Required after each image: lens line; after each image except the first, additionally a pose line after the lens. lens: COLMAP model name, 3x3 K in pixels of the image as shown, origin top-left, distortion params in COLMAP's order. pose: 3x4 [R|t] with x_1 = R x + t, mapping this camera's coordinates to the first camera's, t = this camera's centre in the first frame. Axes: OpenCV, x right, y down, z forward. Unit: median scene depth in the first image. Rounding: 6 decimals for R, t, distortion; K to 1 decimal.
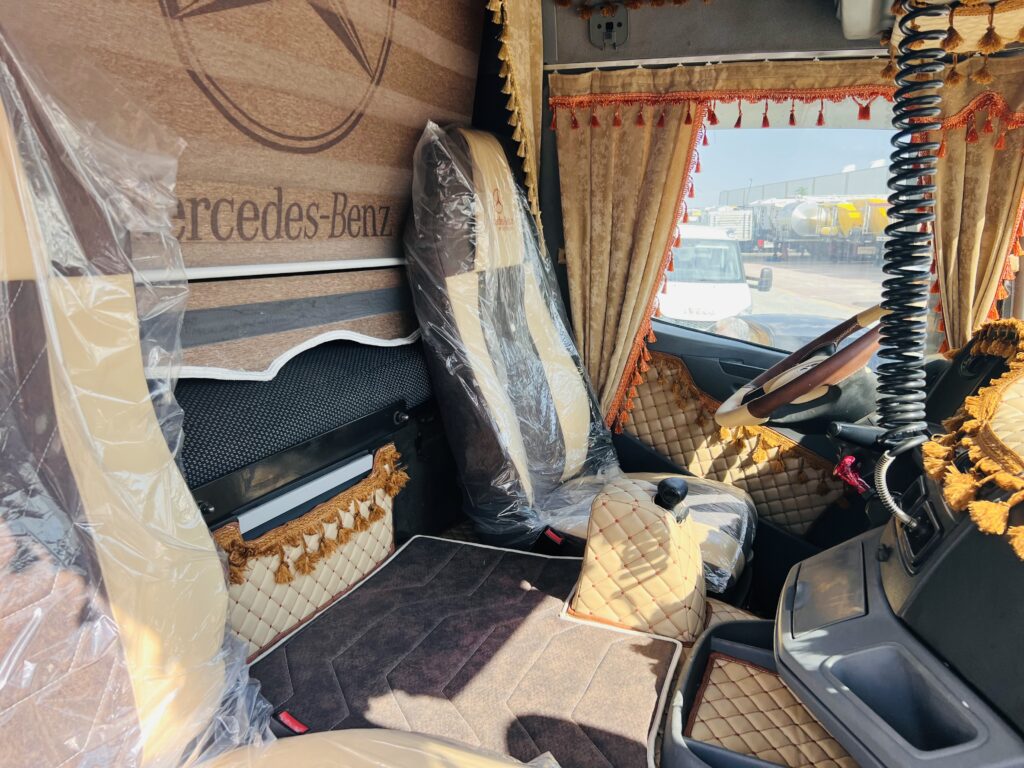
lens RADIAL K [[770.7, 0, 512.7], [0, 770.7, 384.1], [0, 0, 1]] dist [0.048585, -0.058598]
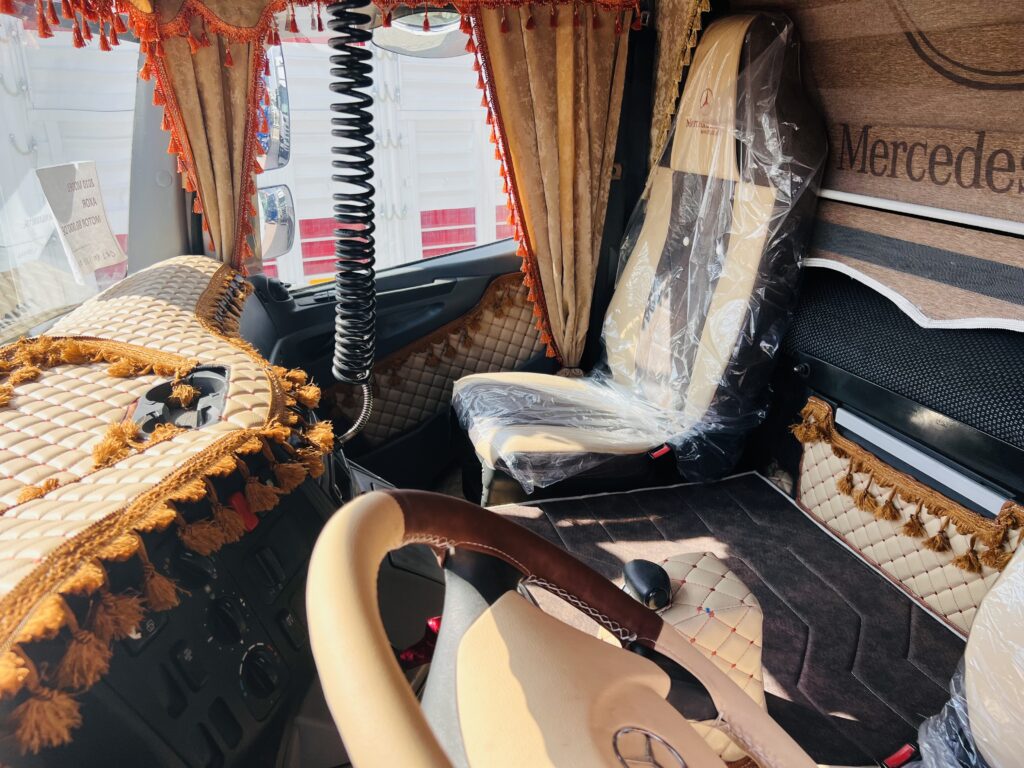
lens RADIAL K [[770.7, 0, 513.0], [0, 770.7, 391.8], [0, 0, 1]] dist [0.048585, -0.058598]
pose [[-0.787341, 0.201835, -0.582544, 0.763648], [-0.140272, 0.861465, 0.488059, -0.376893], [0.600349, 0.465984, -0.649954, 1.476125]]
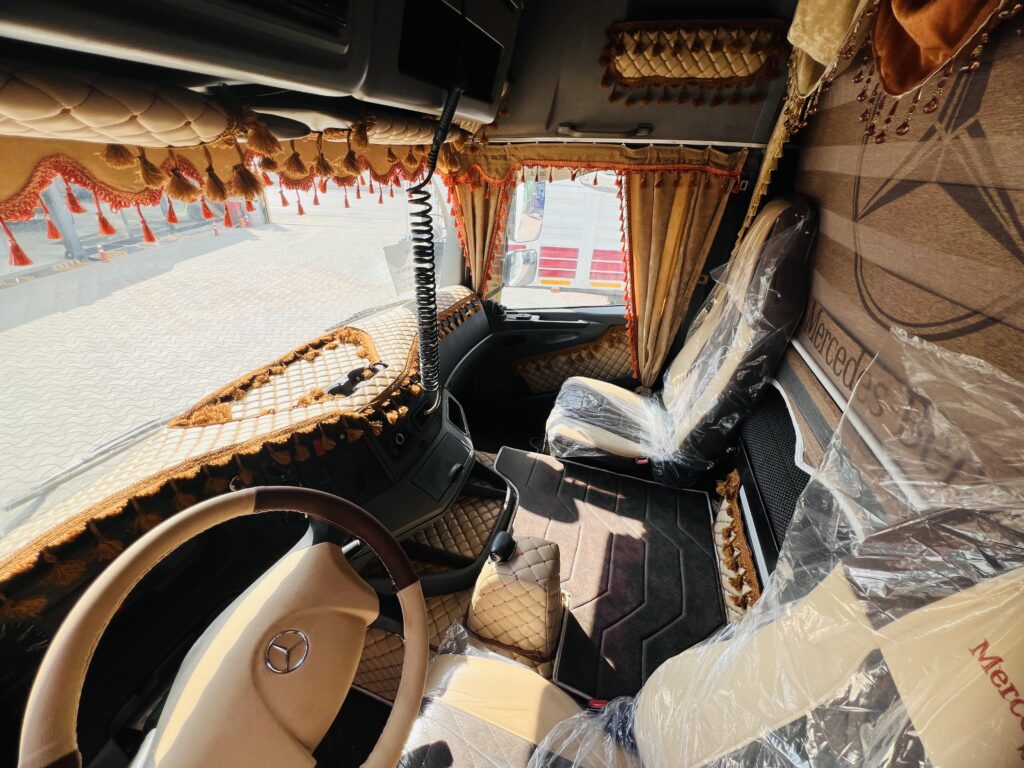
lens RADIAL K [[411.4, 0, 512.9], [0, 411.4, 380.8], [0, 0, 1]] dist [-0.002274, 0.000090]
pose [[-0.992464, -0.013026, -0.121846, 0.312176], [-0.090057, 0.751846, 0.653160, -0.604552], [0.083102, 0.659210, -0.747353, 1.519250]]
